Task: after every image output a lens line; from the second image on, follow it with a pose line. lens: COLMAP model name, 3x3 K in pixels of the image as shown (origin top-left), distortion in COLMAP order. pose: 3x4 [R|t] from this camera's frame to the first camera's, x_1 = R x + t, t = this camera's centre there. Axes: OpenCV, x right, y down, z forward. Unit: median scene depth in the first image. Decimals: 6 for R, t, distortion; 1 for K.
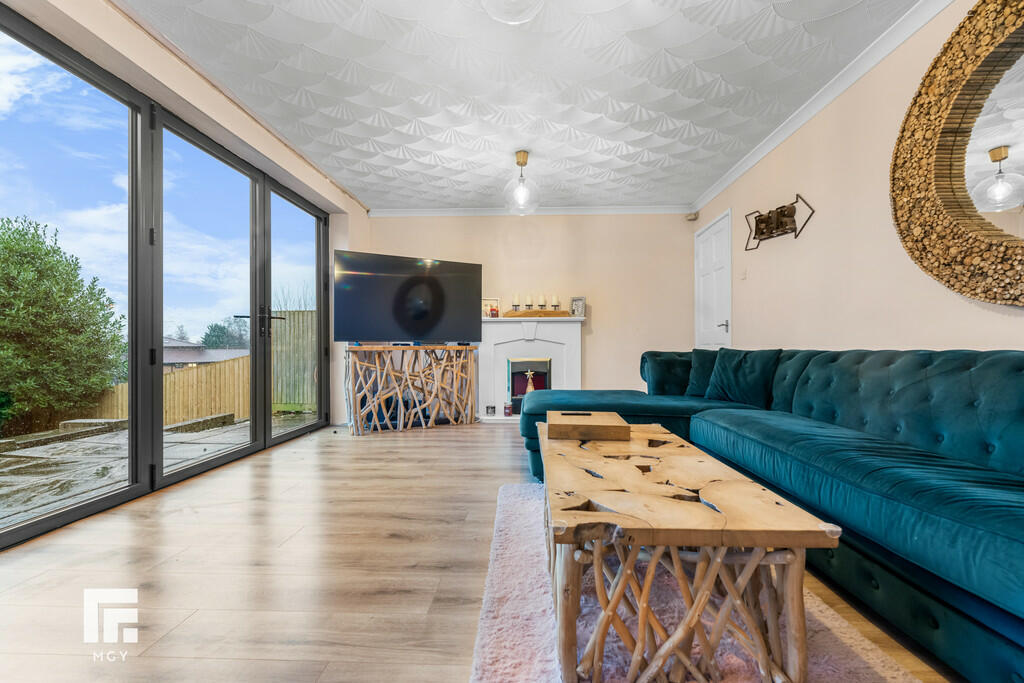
lens RADIAL K [[418.8, 0, 525.8], [0, 418.8, 344.0], [0, 0, 1]] dist [-0.001765, -0.000977]
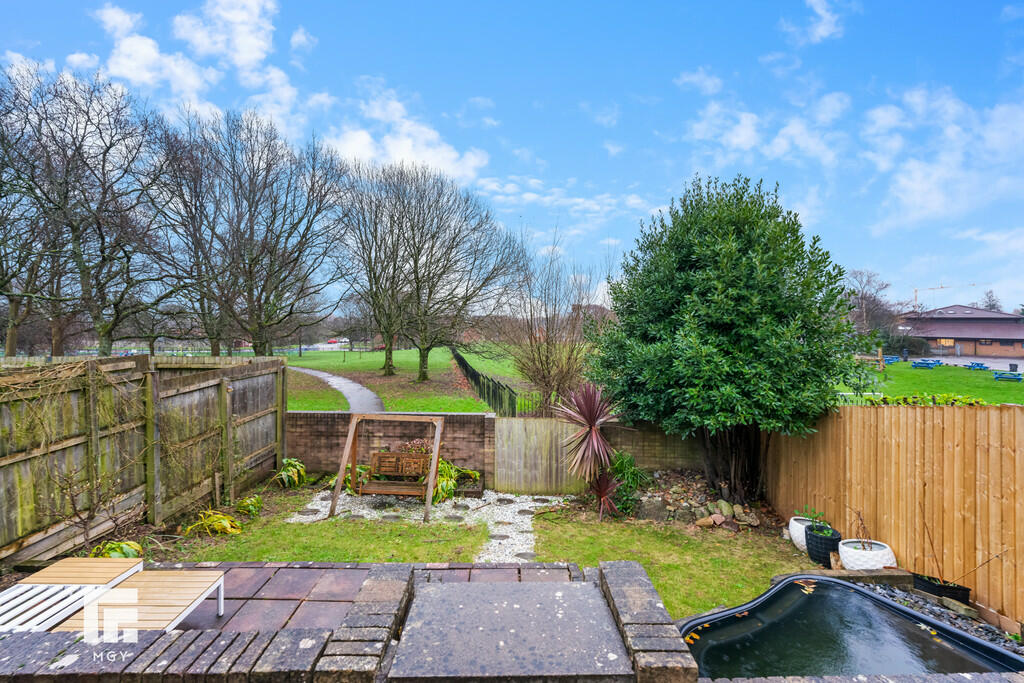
lens RADIAL K [[418.8, 0, 507.1], [0, 418.8, 313.1], [0, 0, 1]] dist [-0.001765, -0.000977]
pose [[0.018873, 0.001185, -0.999821, -0.773355], [0.004324, 0.999990, 0.001267, -0.082871], [0.999813, -0.004348, 0.018868, 1.020099]]
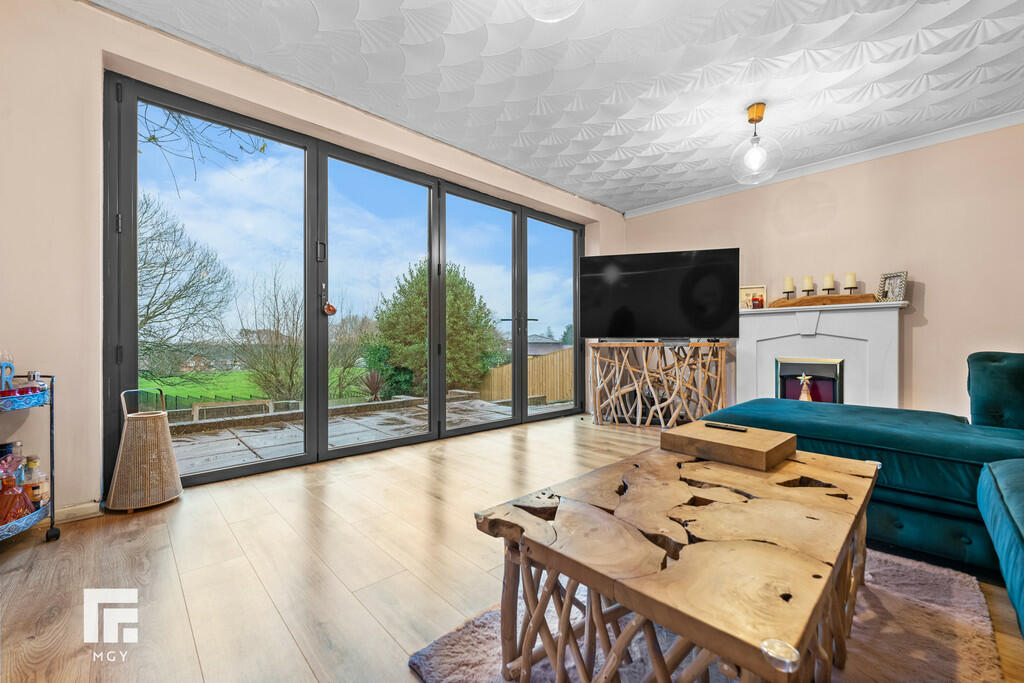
lens RADIAL K [[418.8, 0, 512.4], [0, 418.8, 342.3], [0, 0, 1]] dist [-0.001765, -0.000977]
pose [[0.701820, 0.001809, -0.712352, 0.211746], [0.001660, 0.999990, 0.004175, -0.000351], [0.712352, -0.004112, 0.701810, 0.076202]]
